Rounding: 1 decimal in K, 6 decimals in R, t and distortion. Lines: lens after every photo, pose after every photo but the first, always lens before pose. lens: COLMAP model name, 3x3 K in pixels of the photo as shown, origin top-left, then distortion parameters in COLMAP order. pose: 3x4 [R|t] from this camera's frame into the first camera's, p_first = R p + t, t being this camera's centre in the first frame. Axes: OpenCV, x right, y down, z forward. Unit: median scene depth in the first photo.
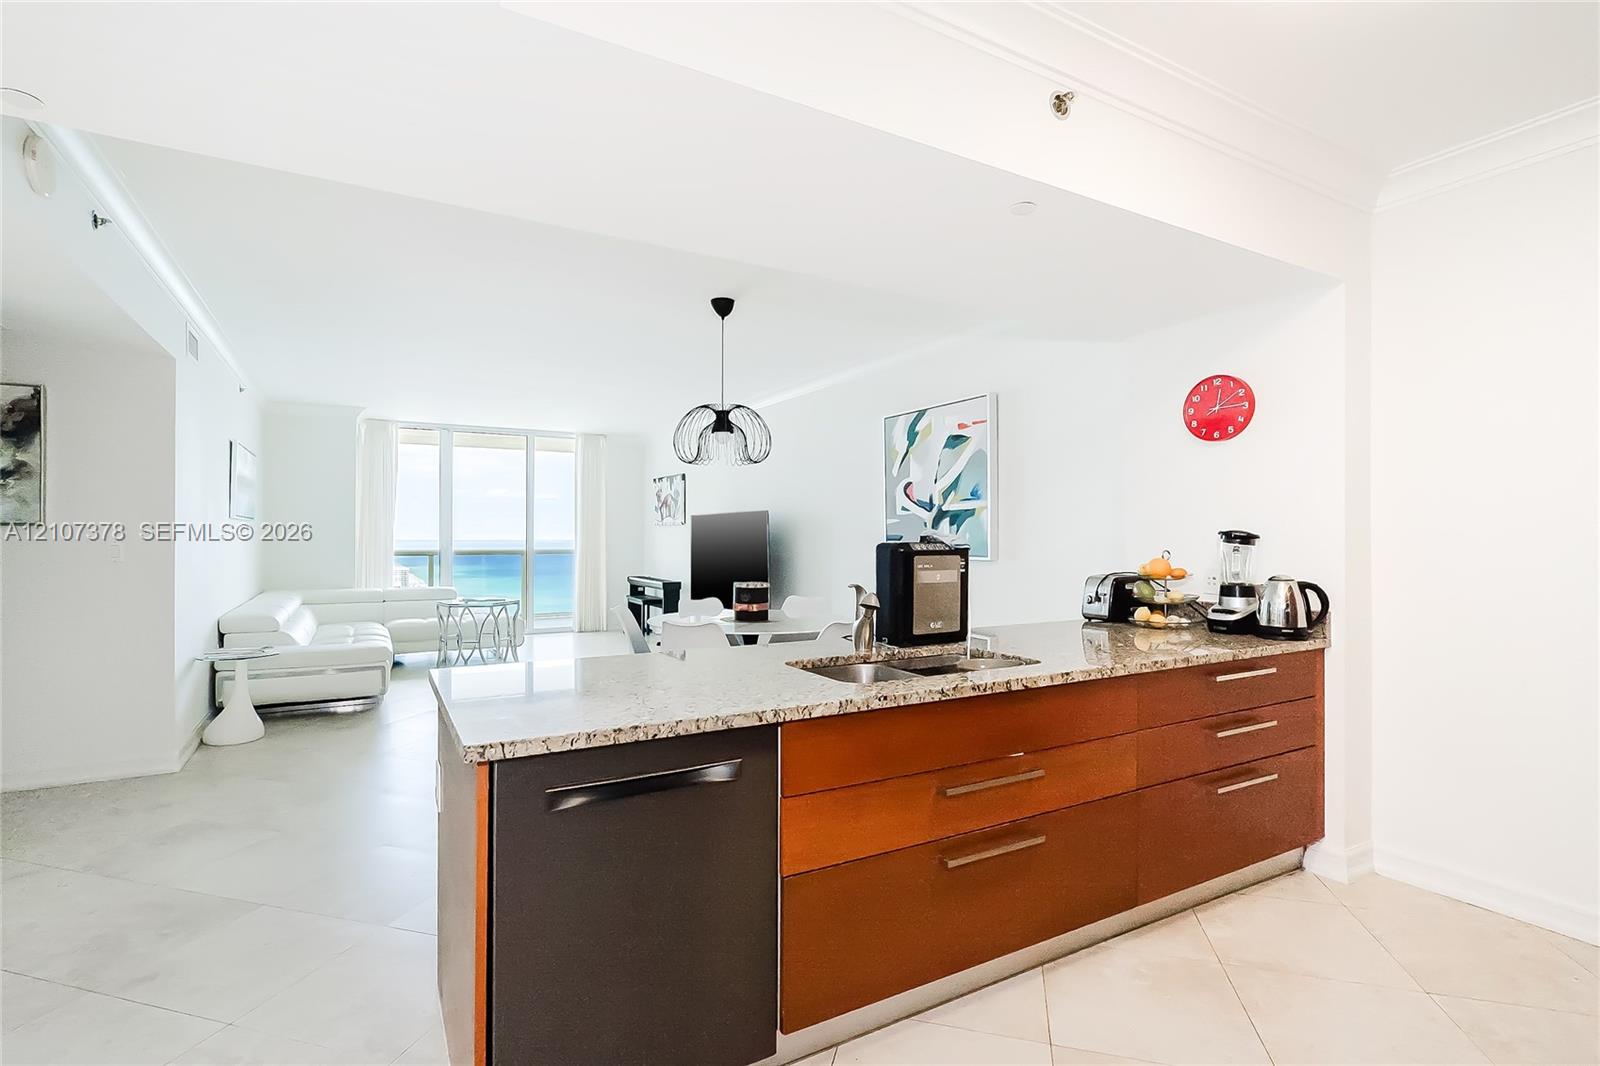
lens RADIAL K [[702.2, 0, 832.9], [0, 702.2, 531.7], [0, 0, 1]] dist [-0.002187, -0.001406]
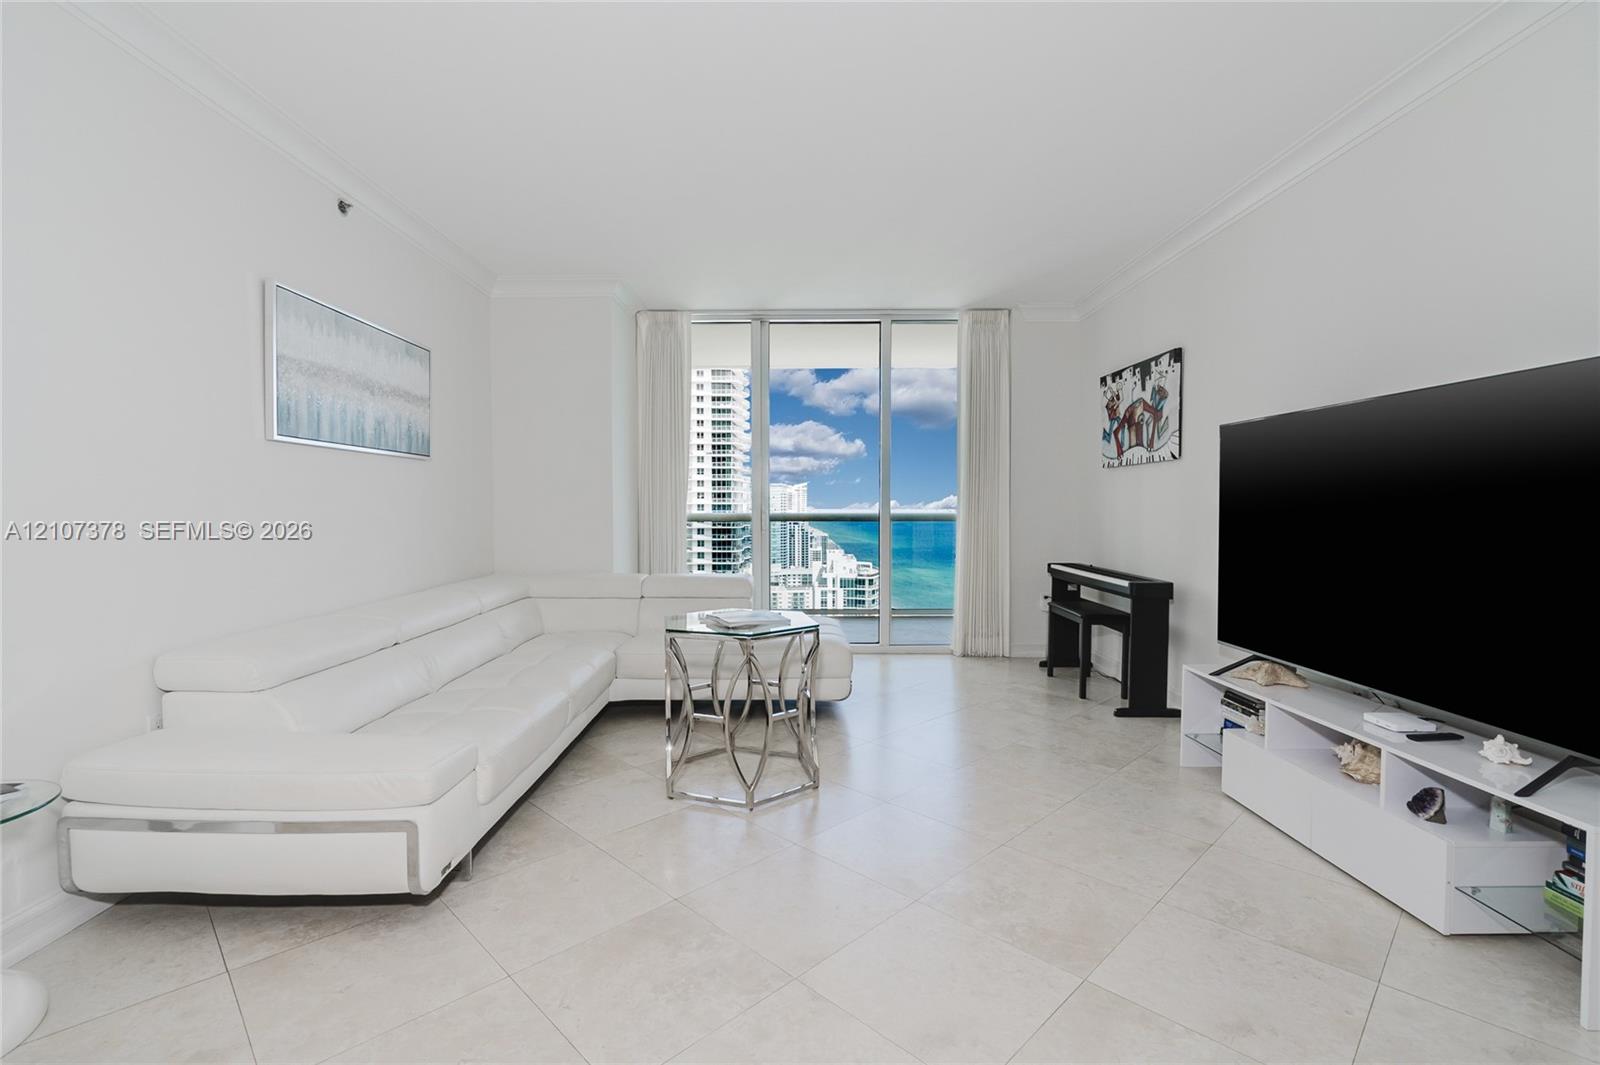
lens RADIAL K [[702.2, 0, 809.1], [0, 702.2, 530.7], [0, 0, 1]] dist [-0.002187, -0.001406]
pose [[0.836918, 0.017341, -0.547054, -0.293033], [0.004870, 0.999222, 0.039125, 0.032235], [0.547307, -0.035409, 0.836183, 0.867175]]
